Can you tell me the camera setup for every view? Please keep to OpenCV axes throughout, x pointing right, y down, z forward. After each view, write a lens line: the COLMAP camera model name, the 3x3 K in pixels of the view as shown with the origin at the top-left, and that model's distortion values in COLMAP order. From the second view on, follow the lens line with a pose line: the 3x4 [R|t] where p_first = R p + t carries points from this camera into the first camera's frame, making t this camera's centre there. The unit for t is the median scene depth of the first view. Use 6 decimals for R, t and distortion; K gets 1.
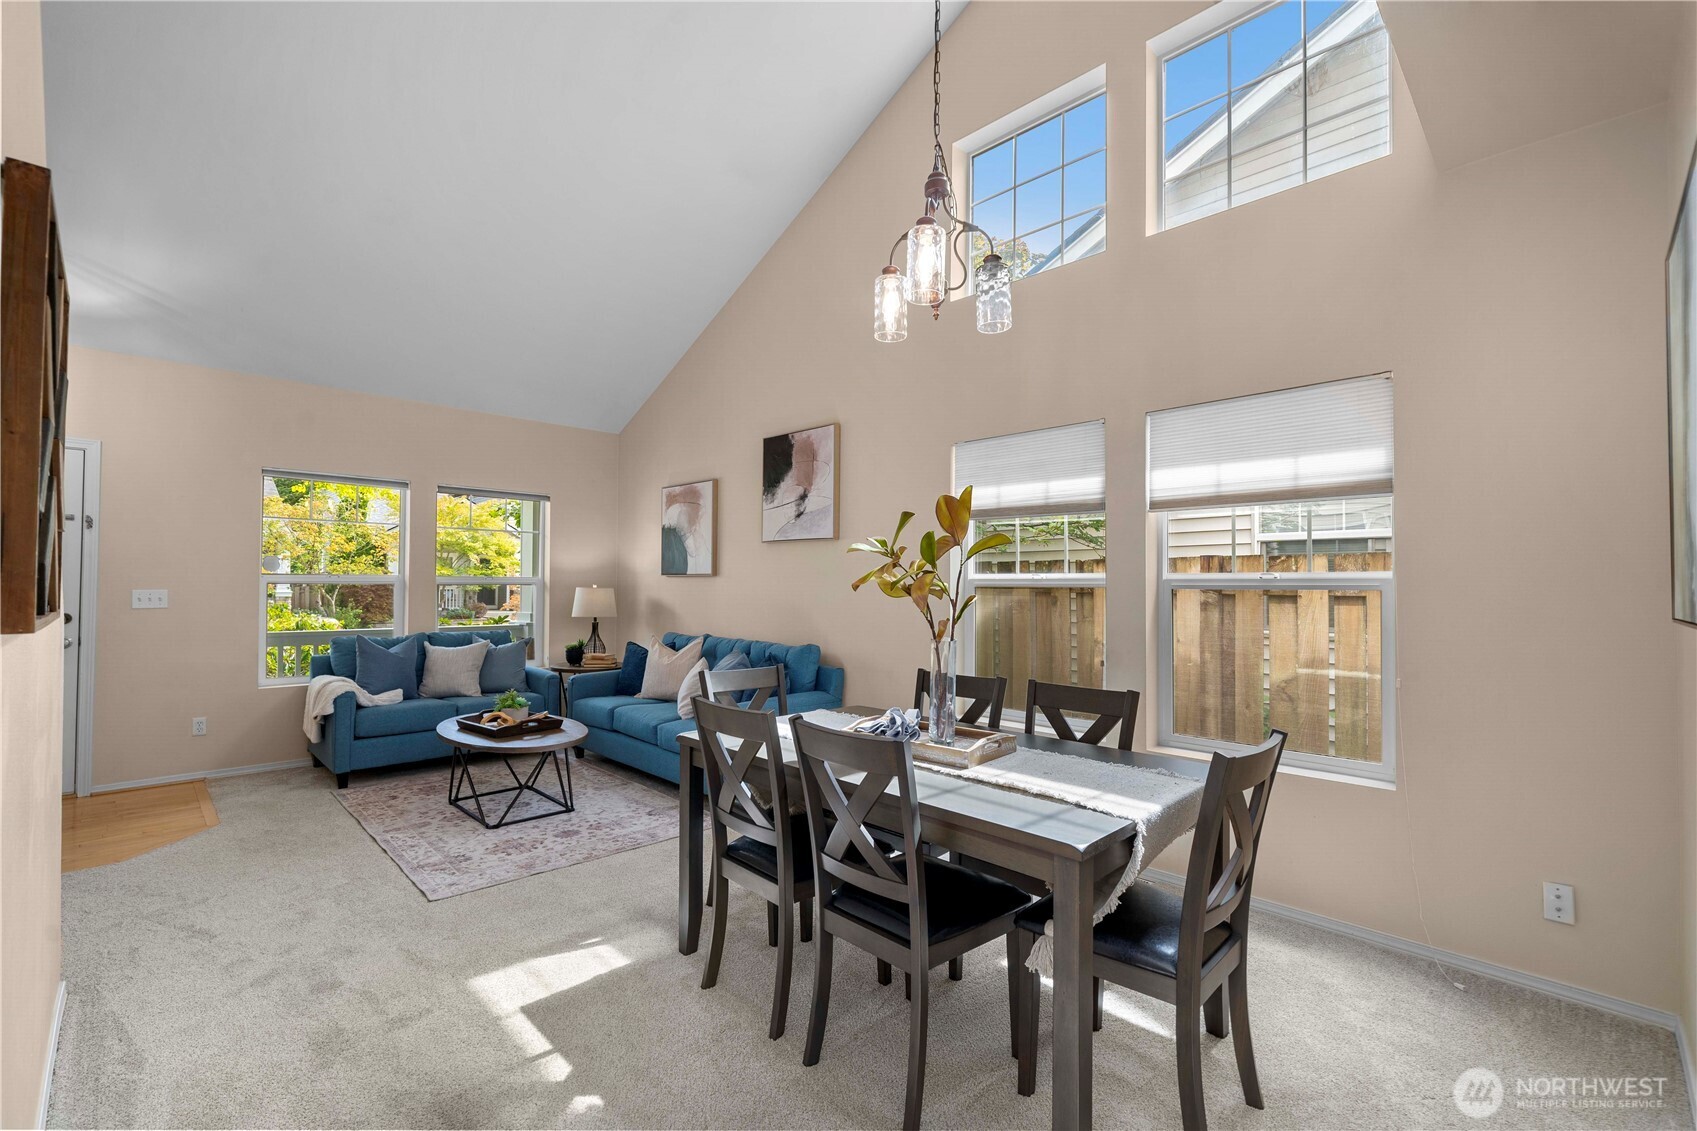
lens RADIAL K [[732.2, 0, 836.0], [0, 732.2, 572.4], [0, 0, 1]] dist [0.002985, -0.000035]
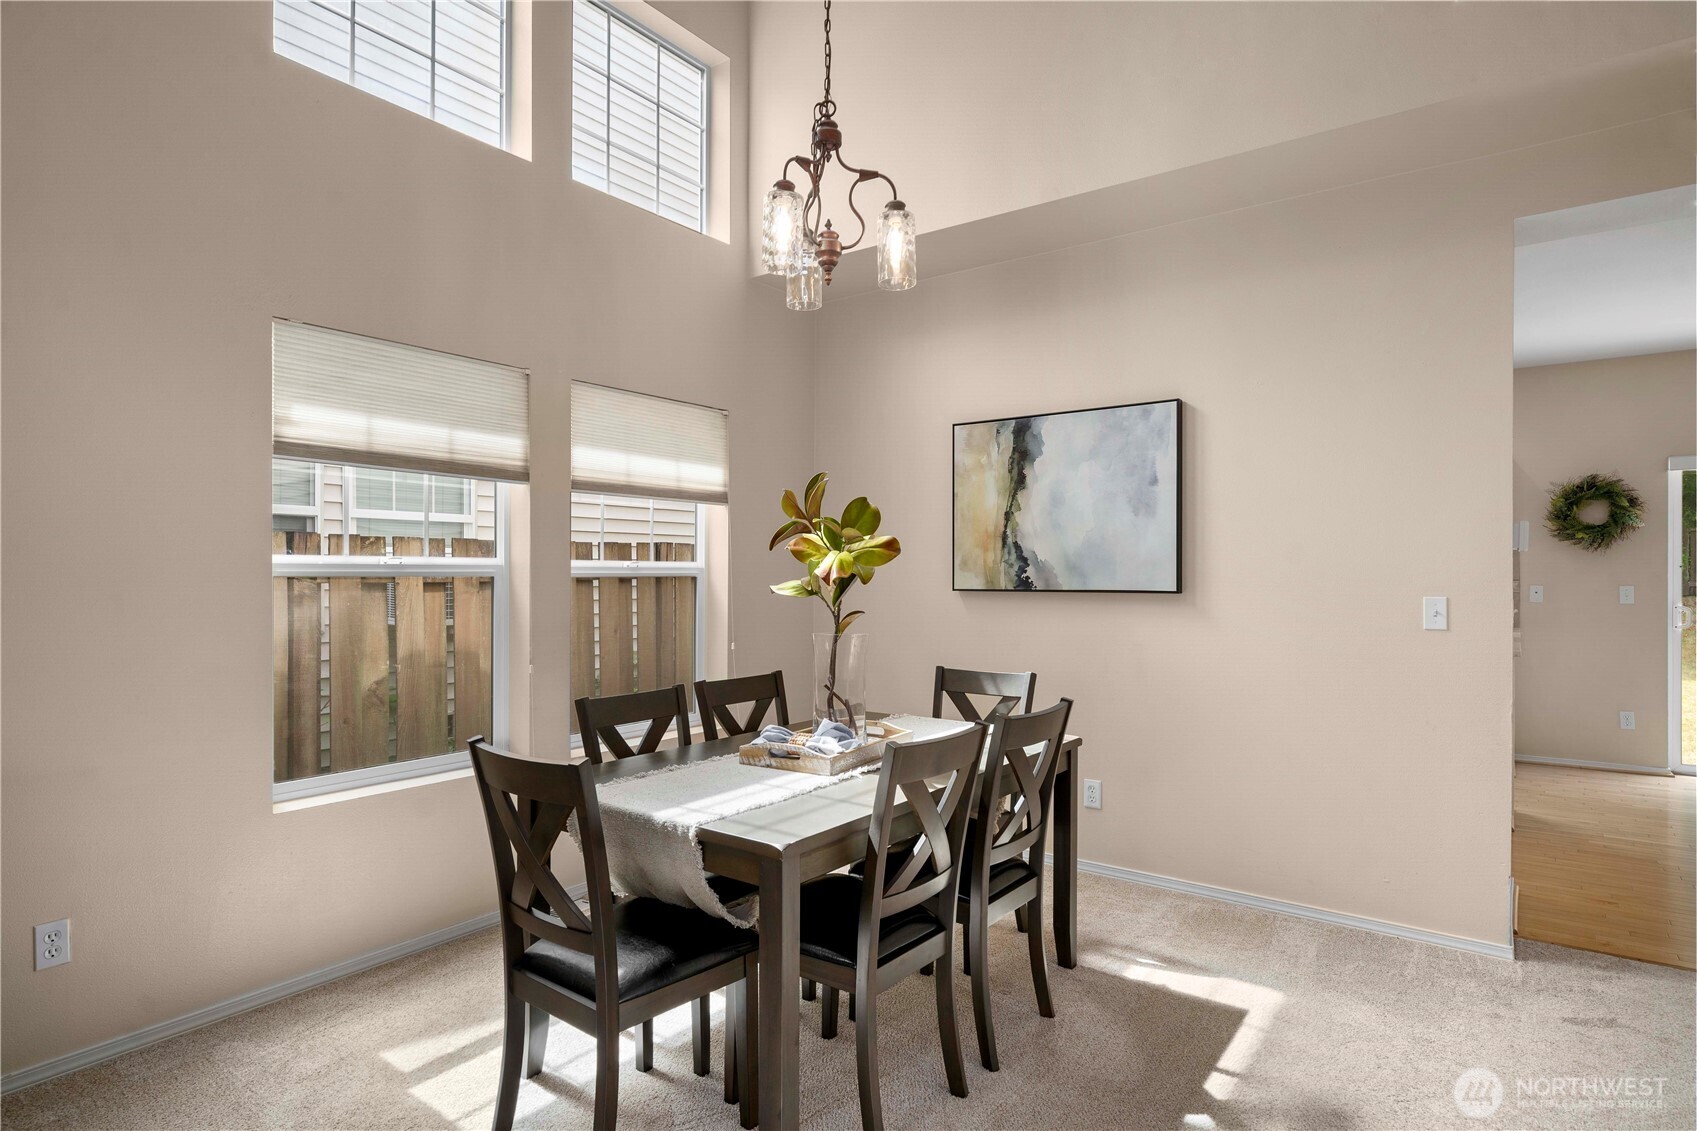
lens RADIAL K [[910.6, 0, 842.2], [0, 910.6, 576.0], [0, 0, 1]] dist [-0.007917, 0.000366]
pose [[-0.160177, -0.009443, 0.987043, -0.503328], [-0.021179, 0.999757, 0.006128, 0.004623], [-0.986861, -0.019923, -0.160338, 0.593674]]
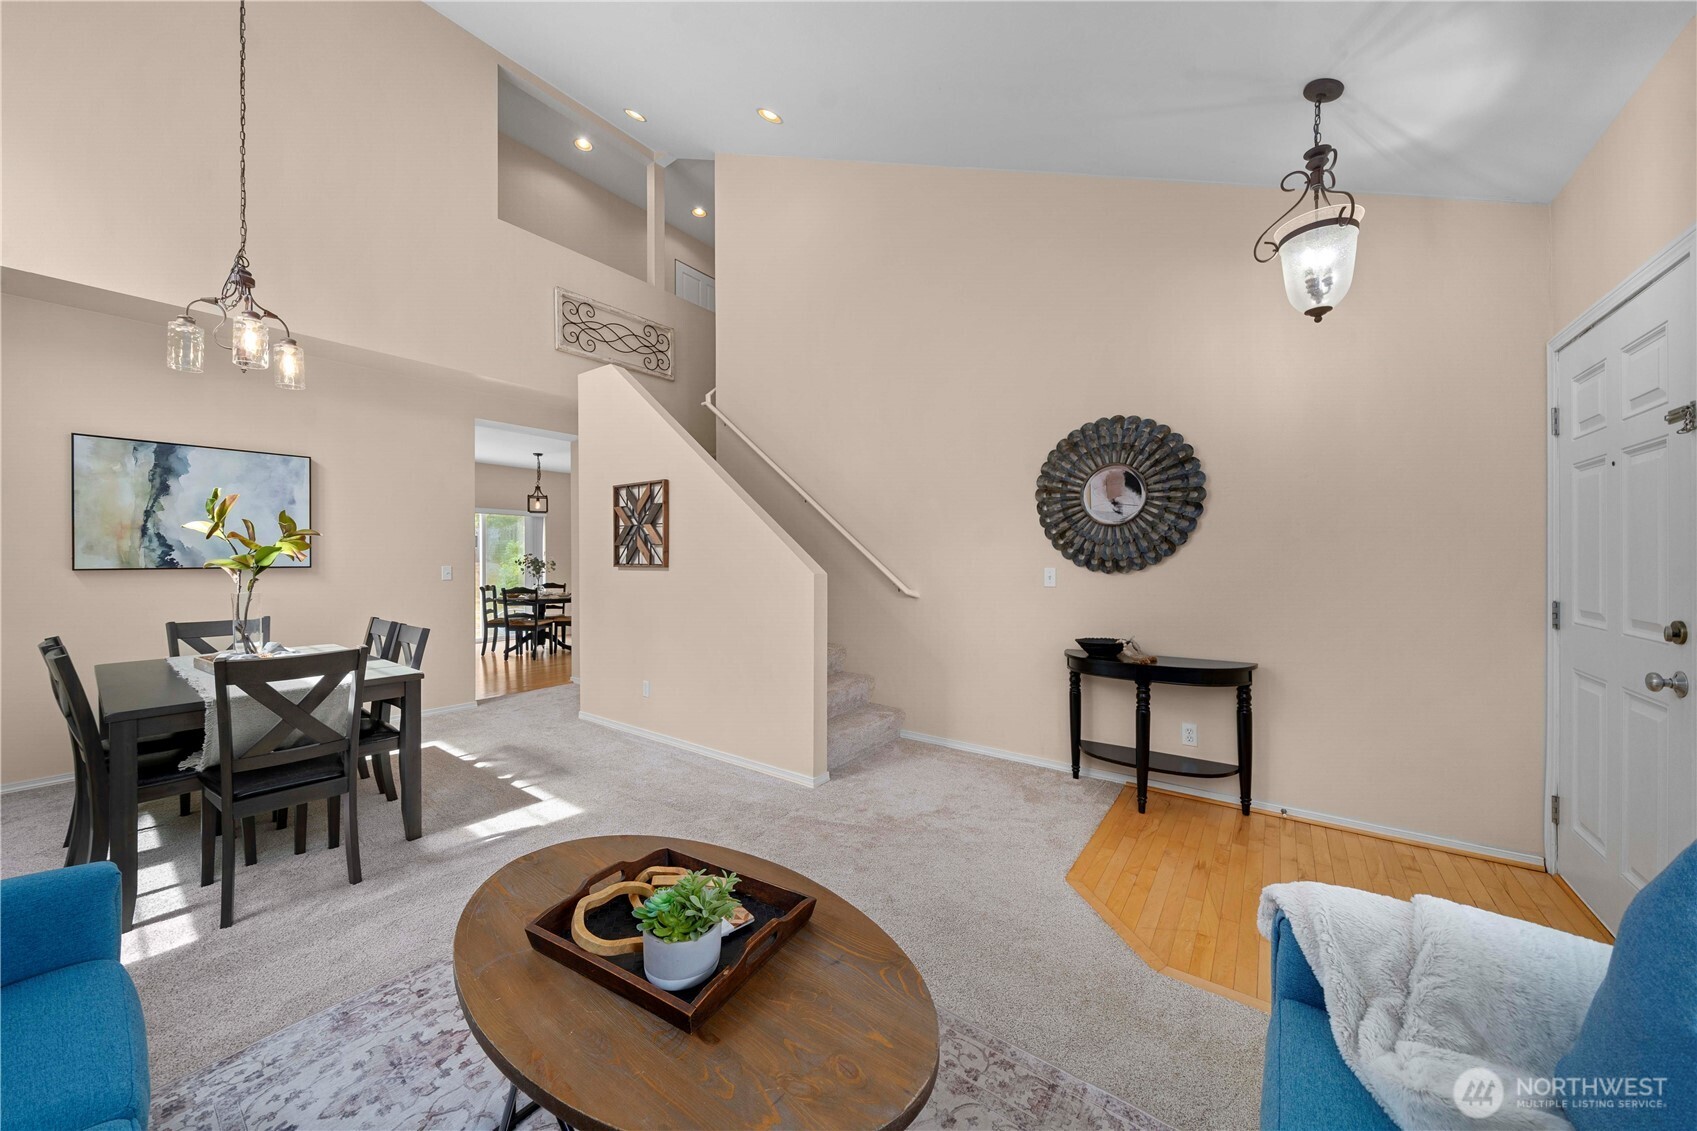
lens RADIAL K [[585.7, 0, 848.0], [0, 585.7, 560.6], [0, 0, 1]] dist [-0.006506, -0.000531]
pose [[-0.986559, -0.005092, -0.163324, -0.435535], [-0.002015, 0.999817, -0.019001, 0.022480], [0.163391, -0.018416, -0.986390, 1.186598]]
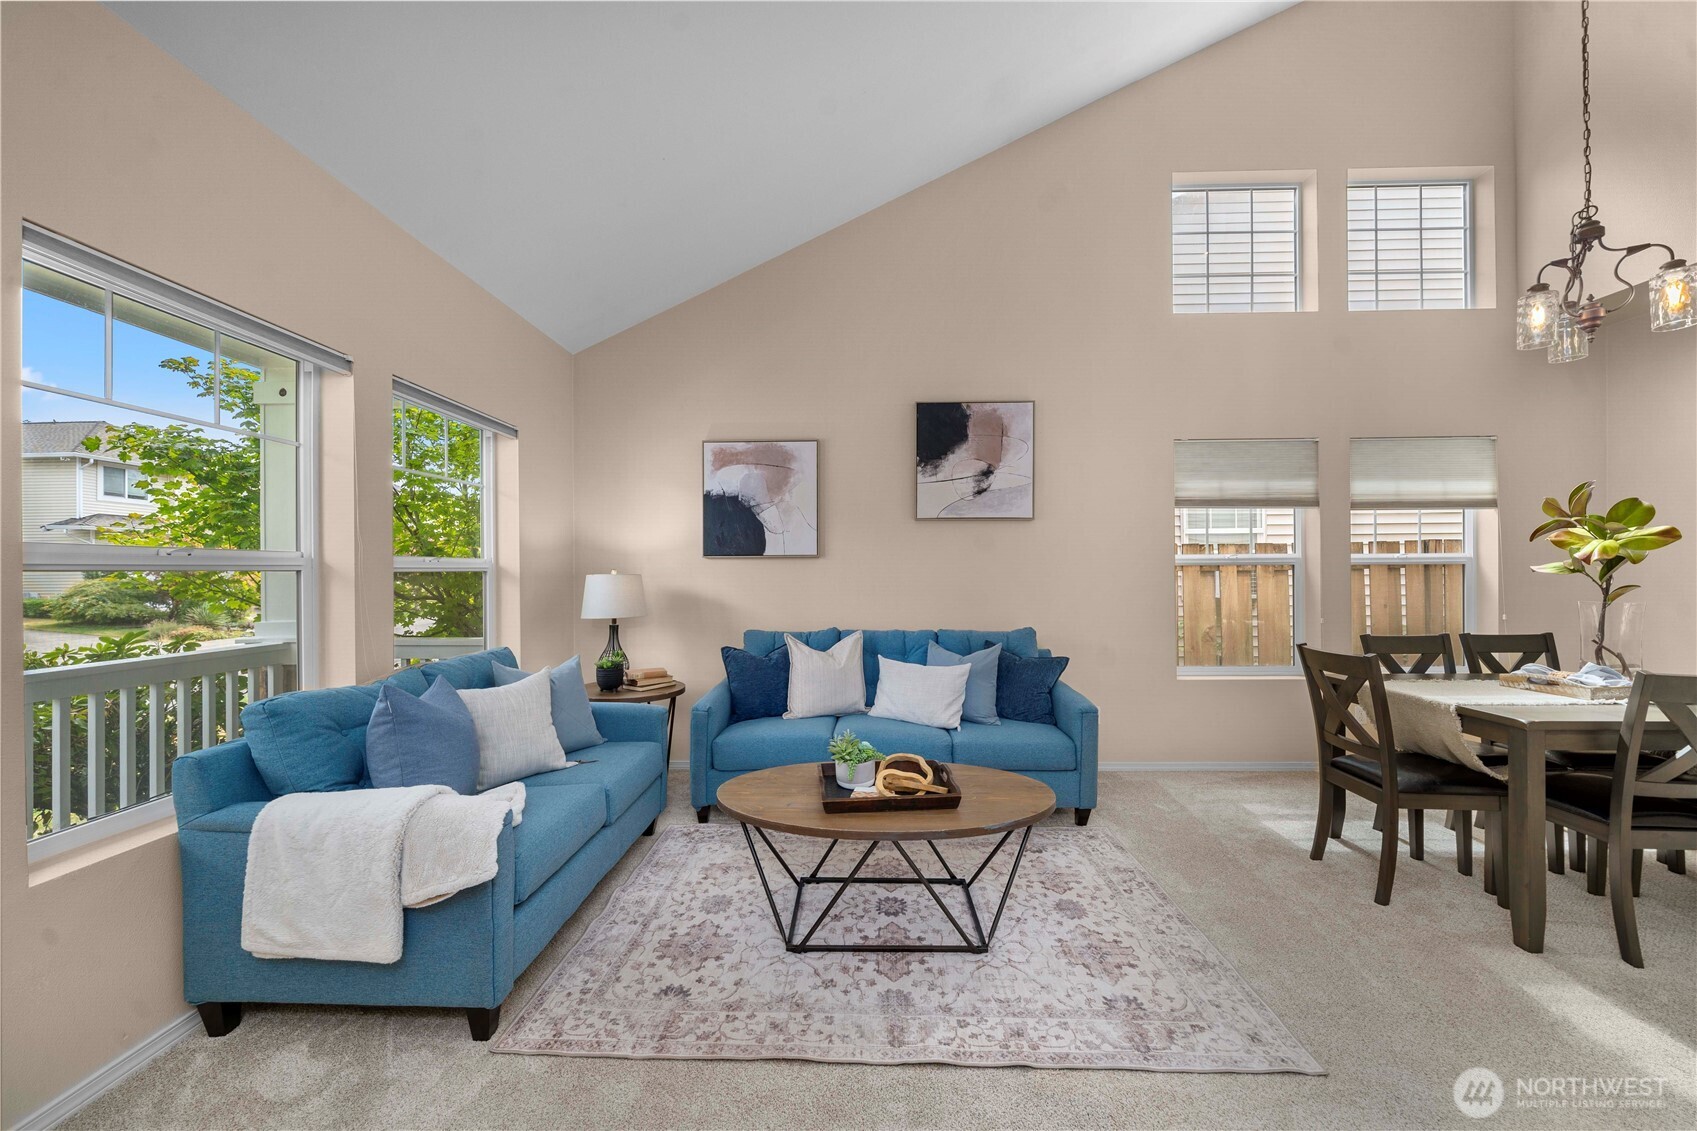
lens RADIAL K [[613.8, 0, 843.8], [0, 613.8, 569.9], [0, 0, 1]] dist [-0.005966, 0.001151]
pose [[0.719379, -0.009950, 0.694546, -0.756245], [-0.000144, 0.999895, 0.014474, 0.010675], [-0.694618, -0.010513, 0.719302, 0.580450]]
